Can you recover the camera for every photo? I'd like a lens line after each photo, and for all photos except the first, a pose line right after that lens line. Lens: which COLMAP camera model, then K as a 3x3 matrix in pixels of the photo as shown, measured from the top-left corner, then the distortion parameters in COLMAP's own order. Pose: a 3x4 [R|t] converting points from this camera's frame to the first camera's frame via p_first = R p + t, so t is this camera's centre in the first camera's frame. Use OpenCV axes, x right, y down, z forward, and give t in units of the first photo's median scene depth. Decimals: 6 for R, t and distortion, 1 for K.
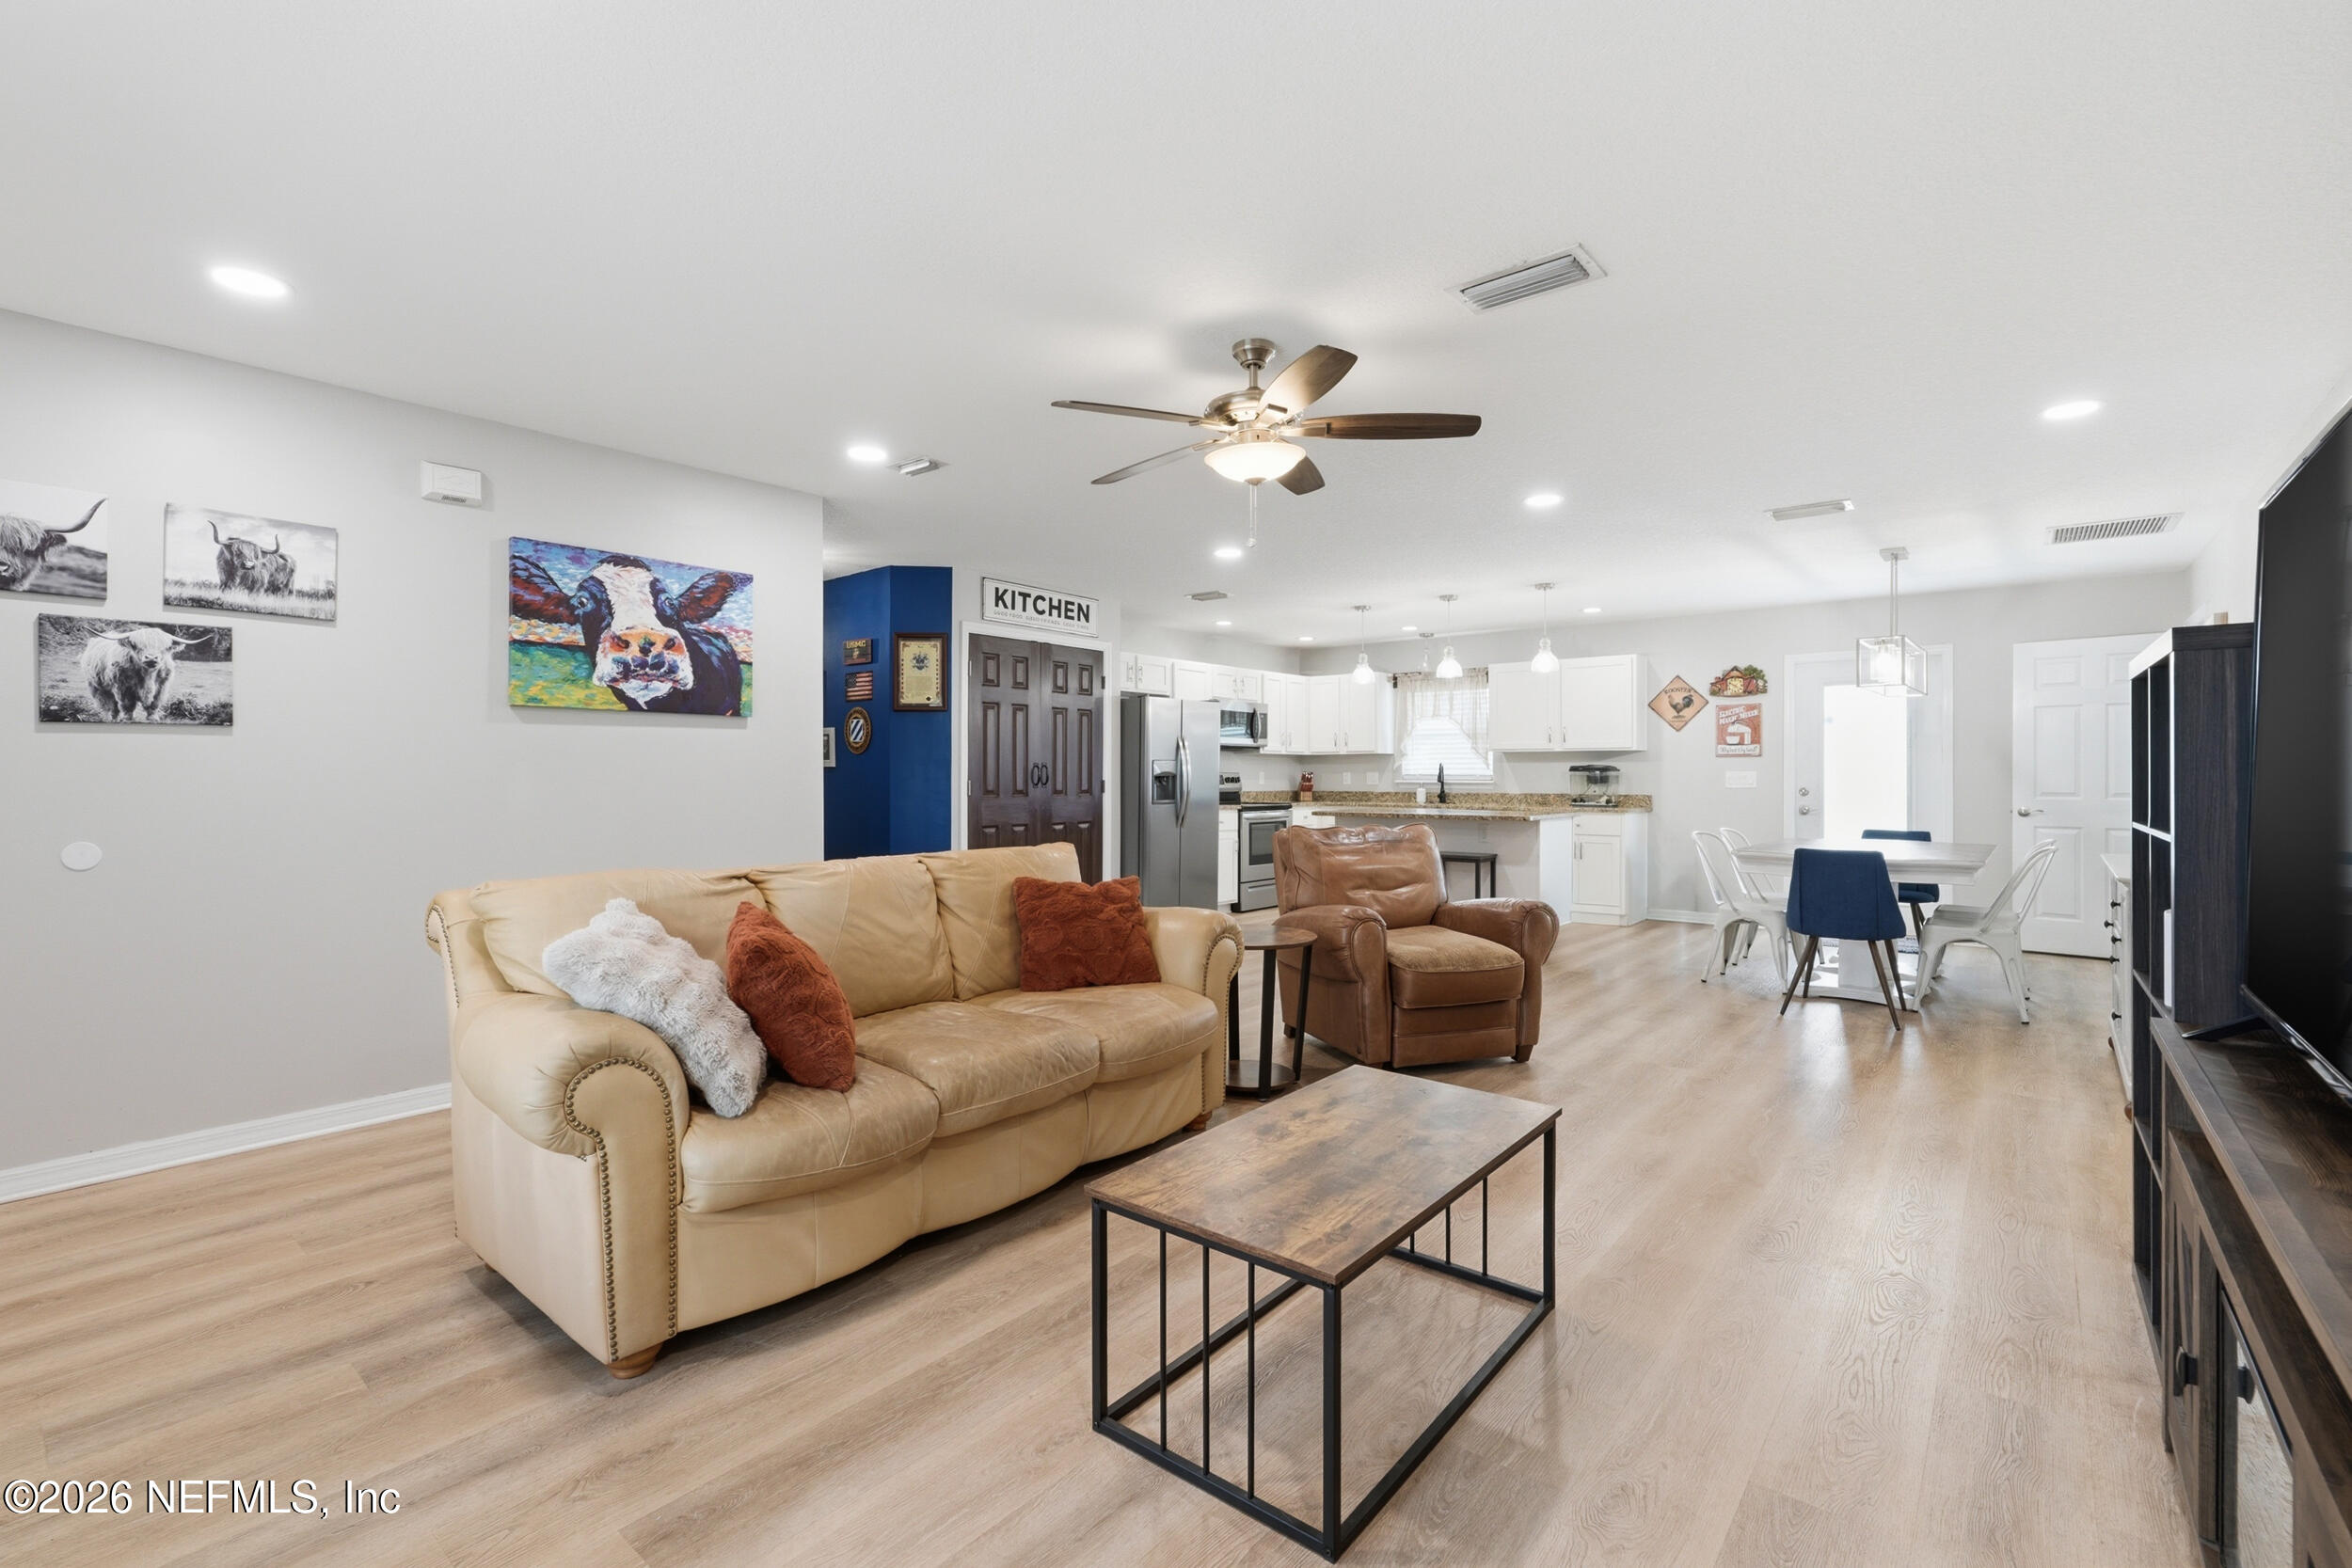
lens RADIAL K [[1030.8, 0, 1169.4], [0, 1030.8, 779.0], [0, 0, 1]] dist [-0.001735, -0.000446]
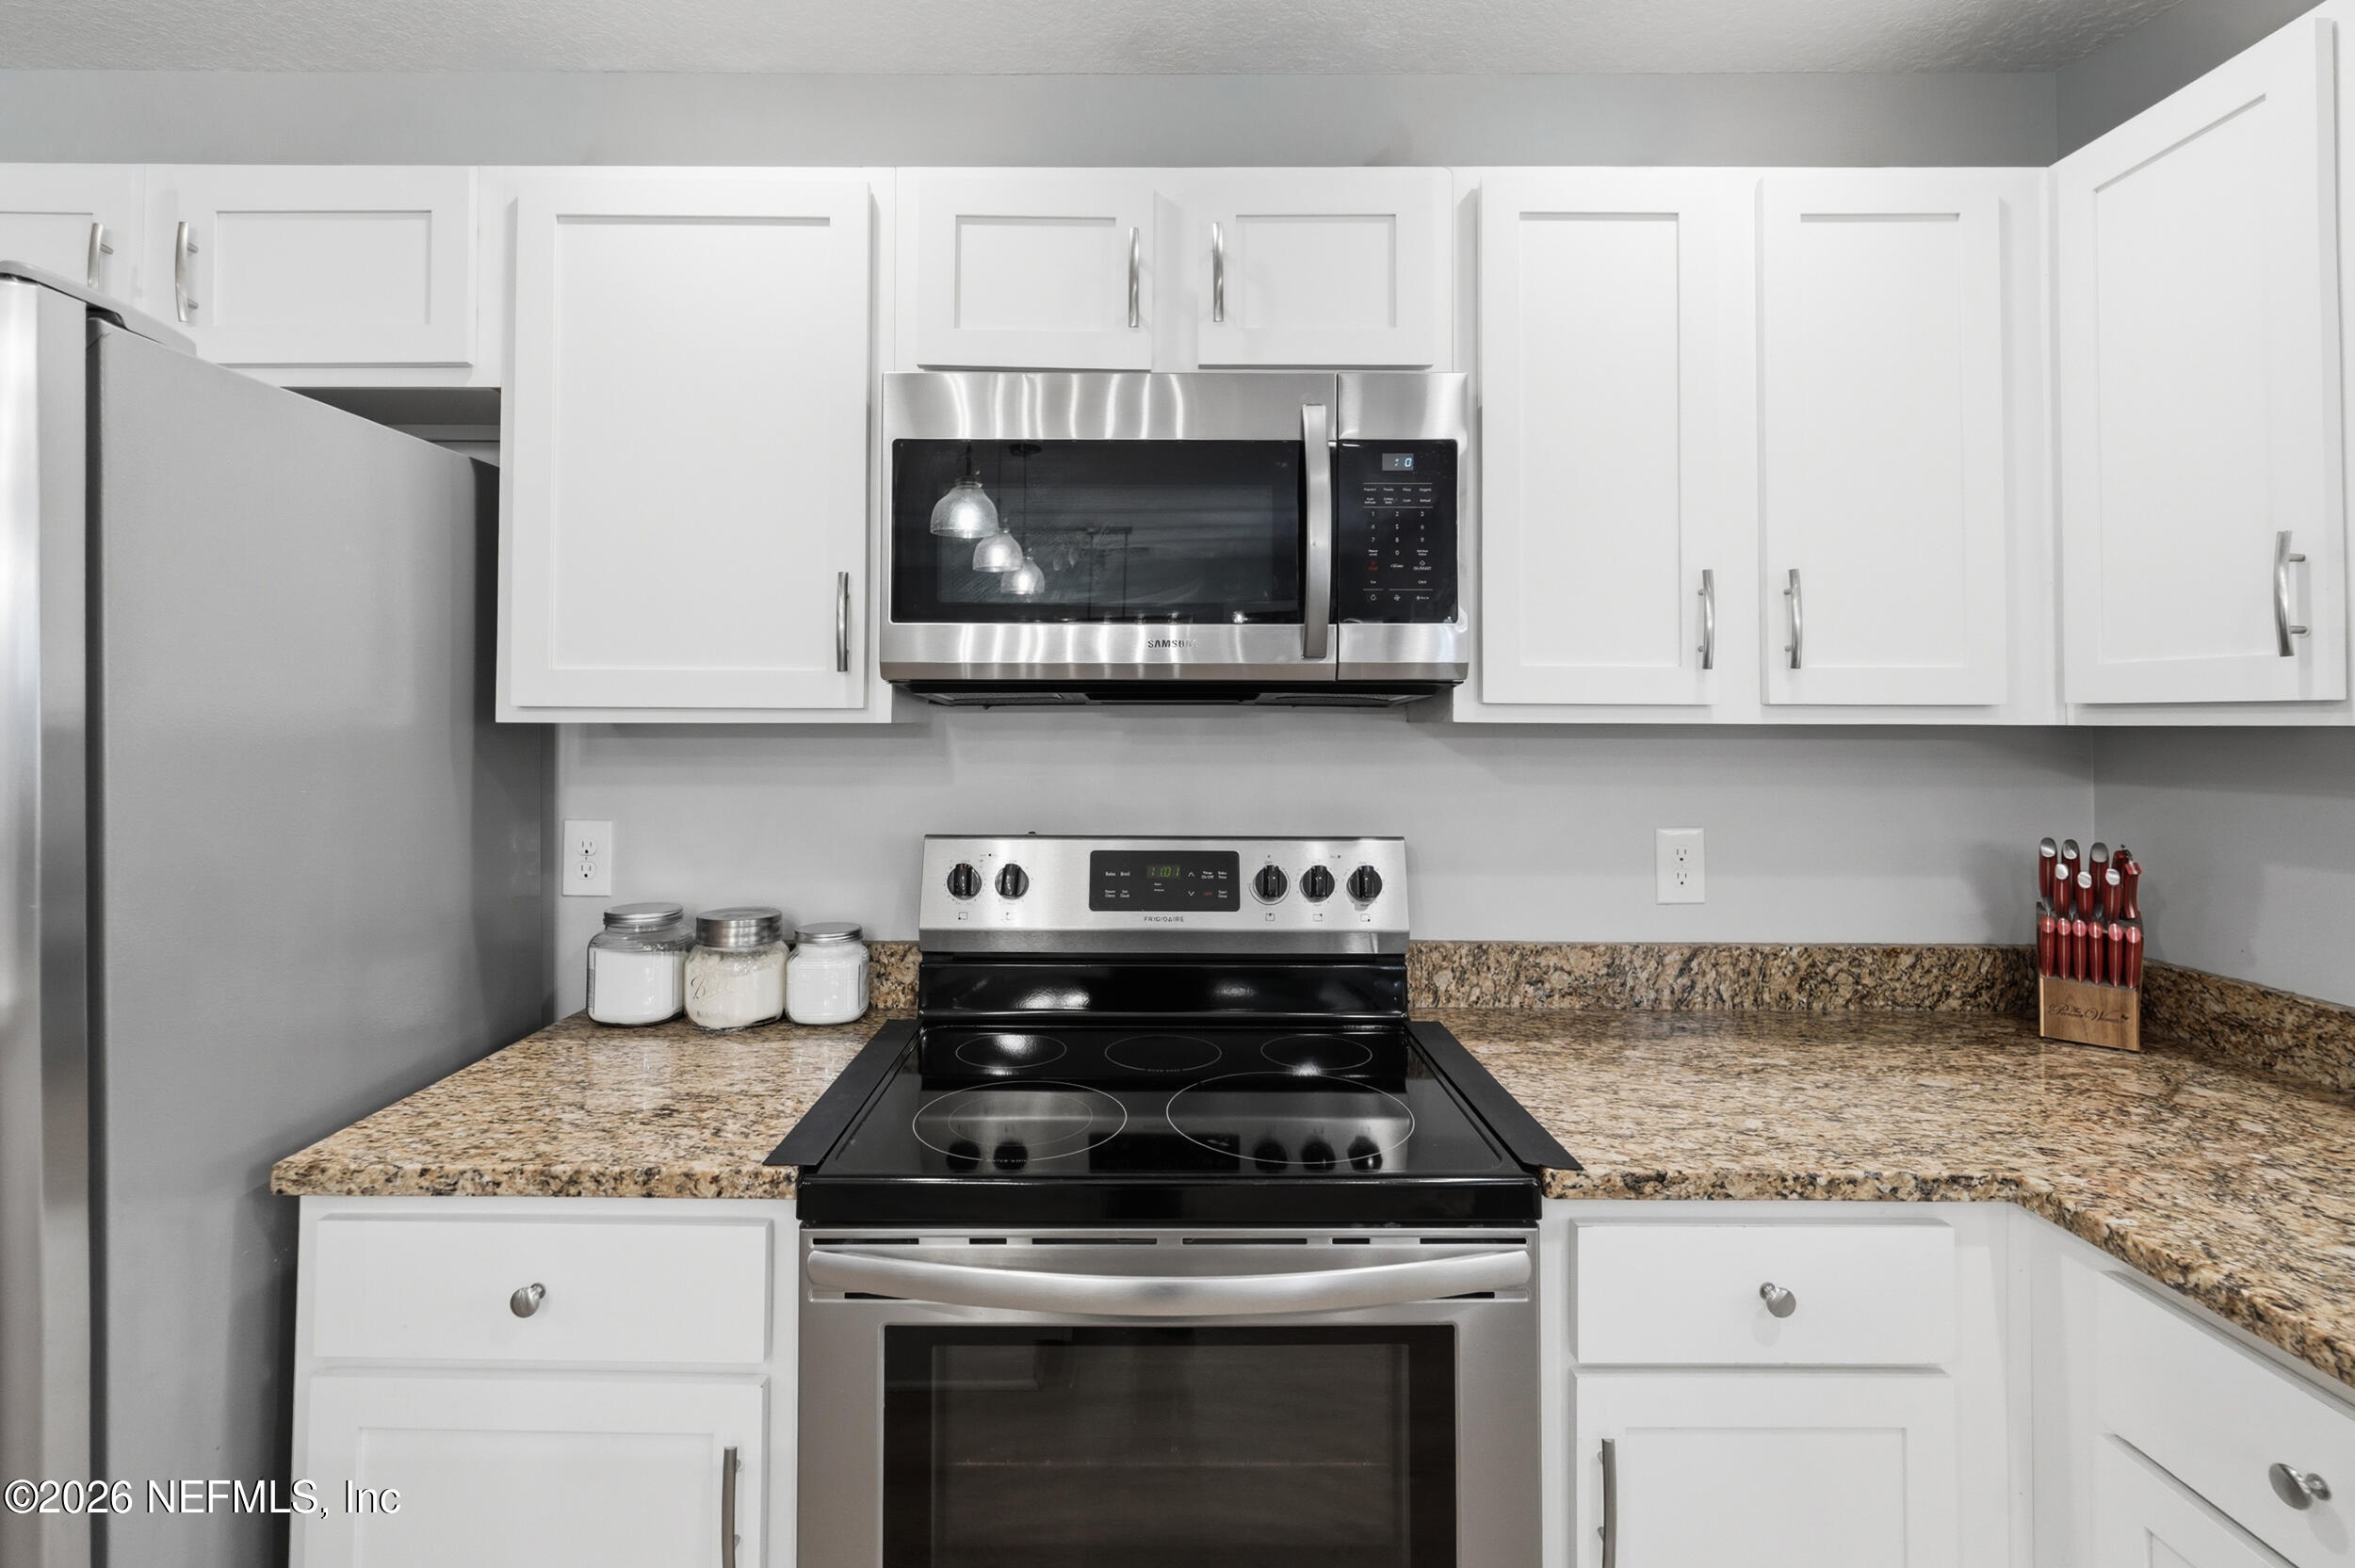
lens RADIAL K [[1077.1, 0, 1146.0], [0, 1077.1, 704.4], [0, 0, 1]] dist [-0.000275, -0.000013]
pose [[0.644867, -0.010616, -0.764221, 0.400897], [-0.003541, 0.999851, -0.016878, -0.057219], [0.764287, 0.013591, 0.644733, 1.966233]]
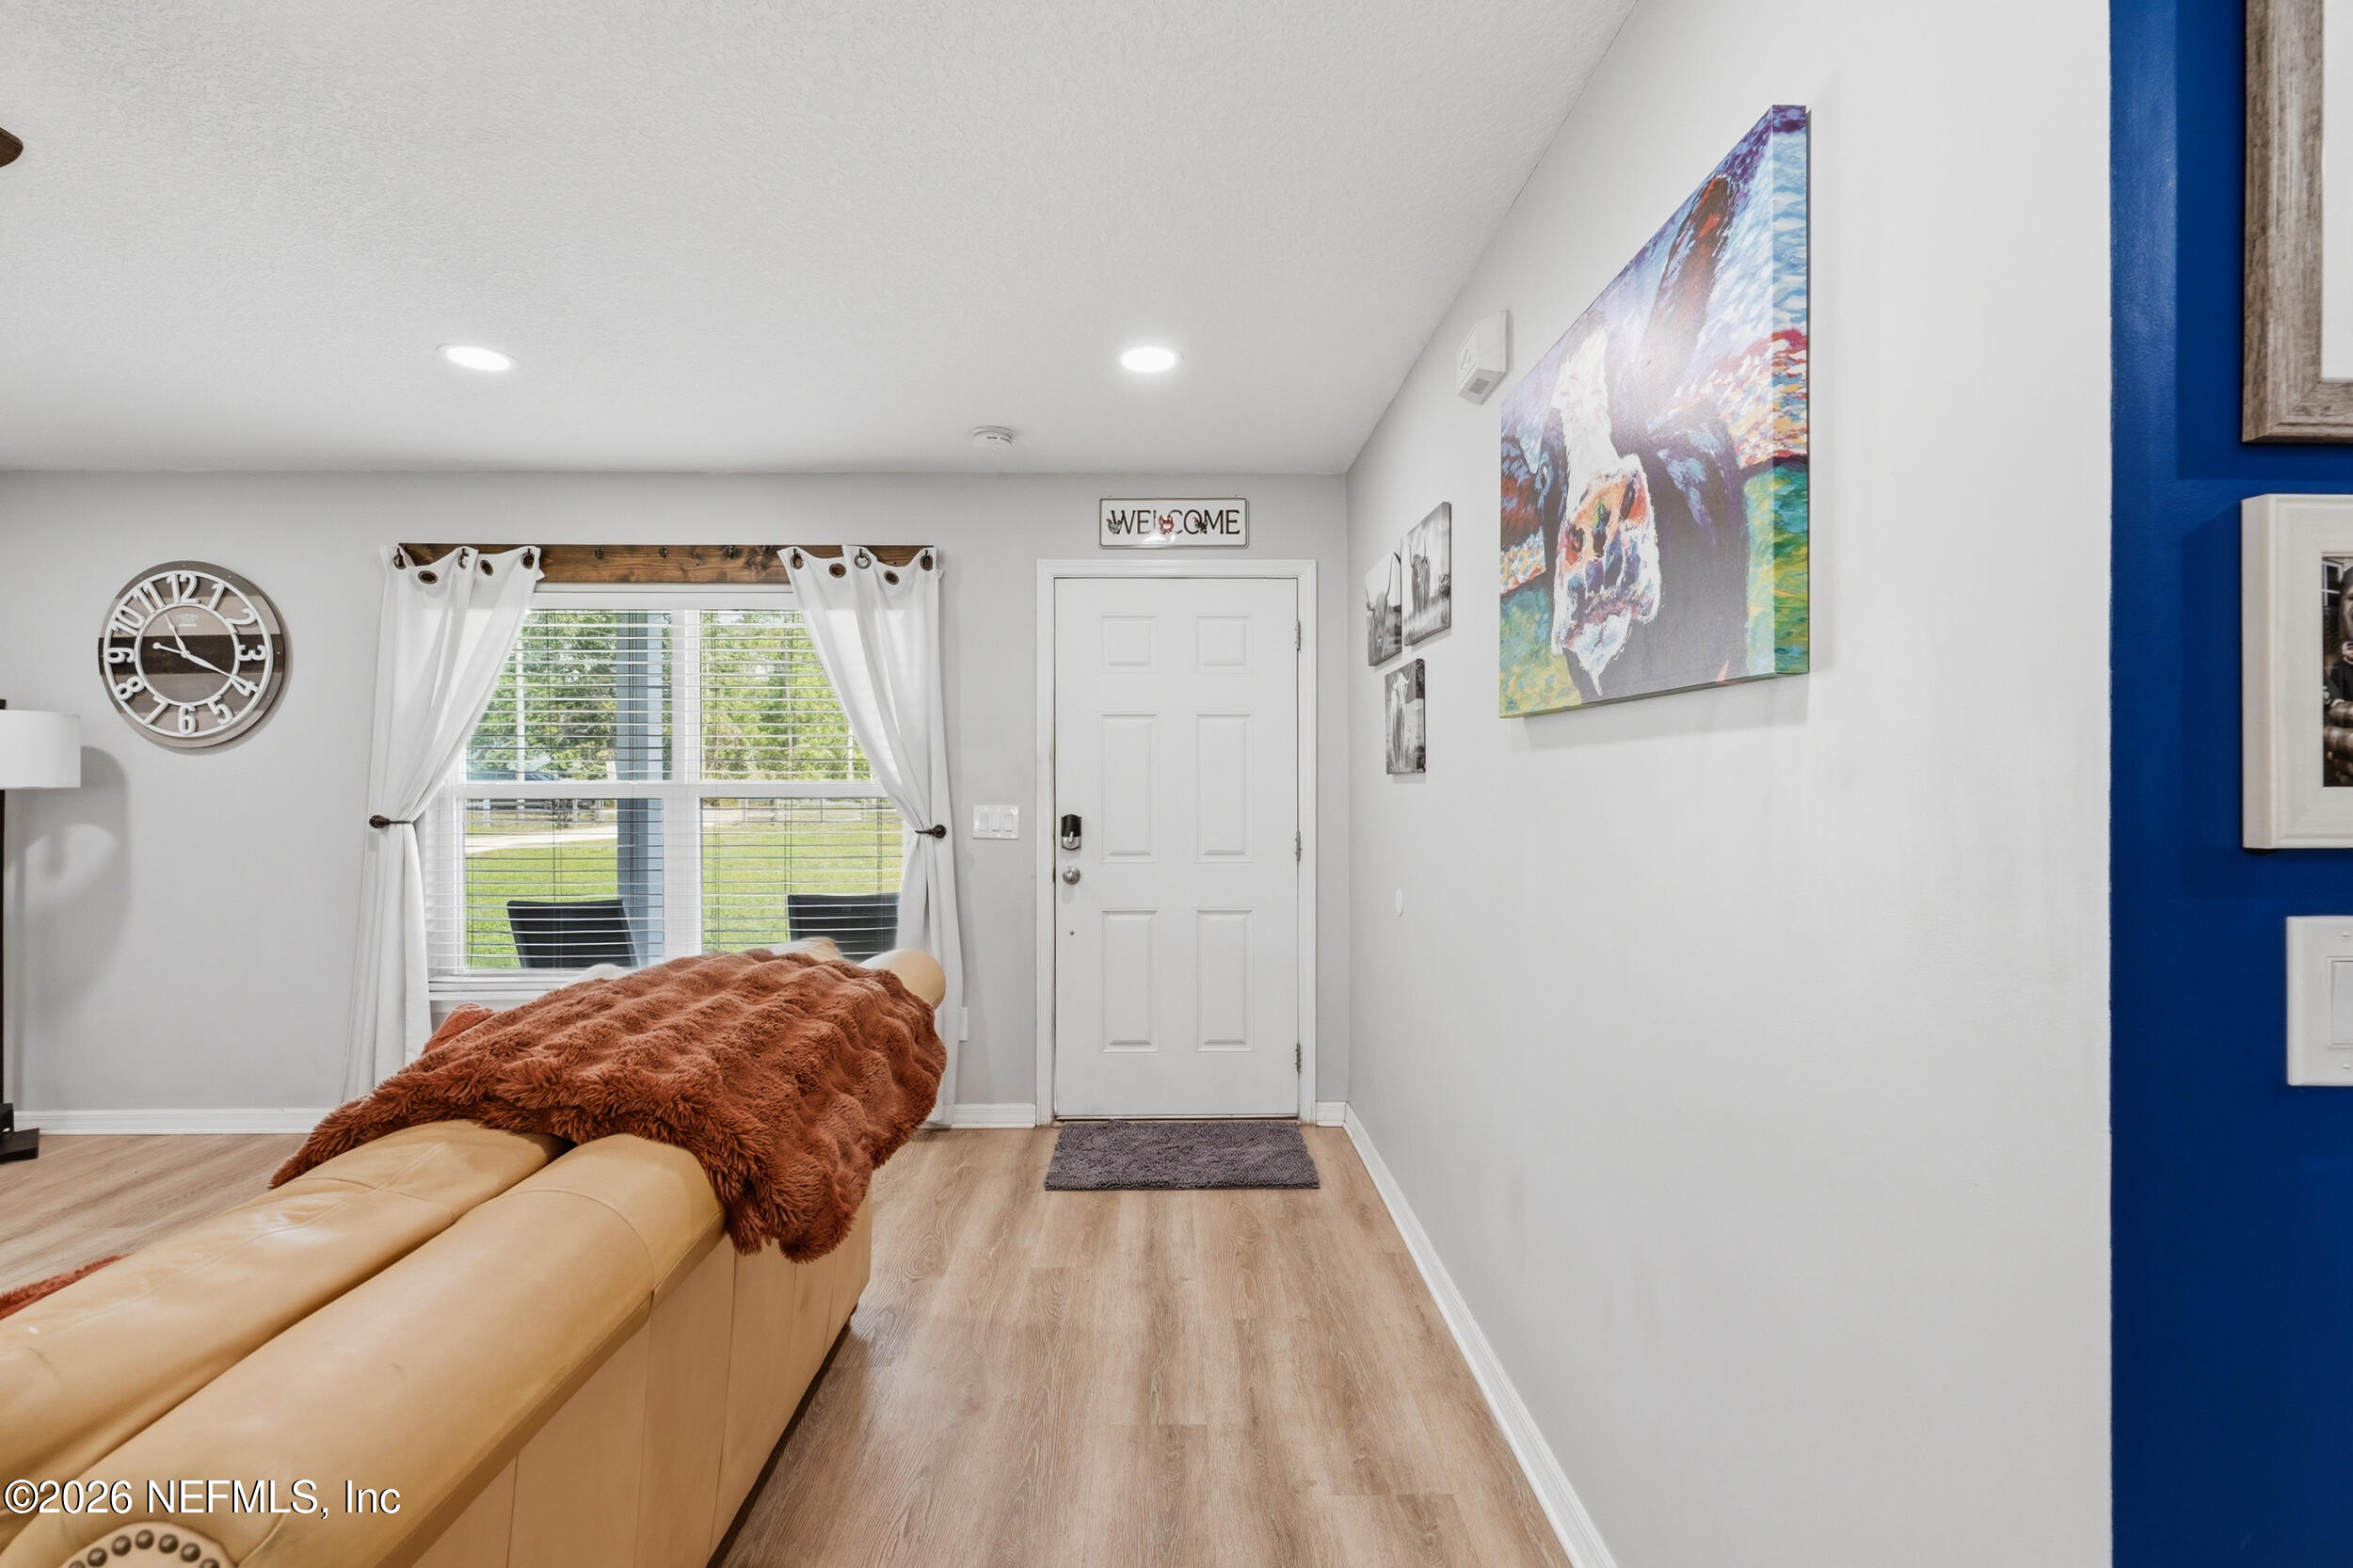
lens RADIAL K [[1059.1, 0, 1176.5], [0, 1059.1, 784.0], [0, 0, 1]] dist [-0.001630, -0.000611]
pose [[-0.753612, 0.003595, -0.657310, -0.130376], [-0.002408, 0.999963, 0.008229, -0.037111], [0.657316, 0.007785, -0.753575, 1.163958]]
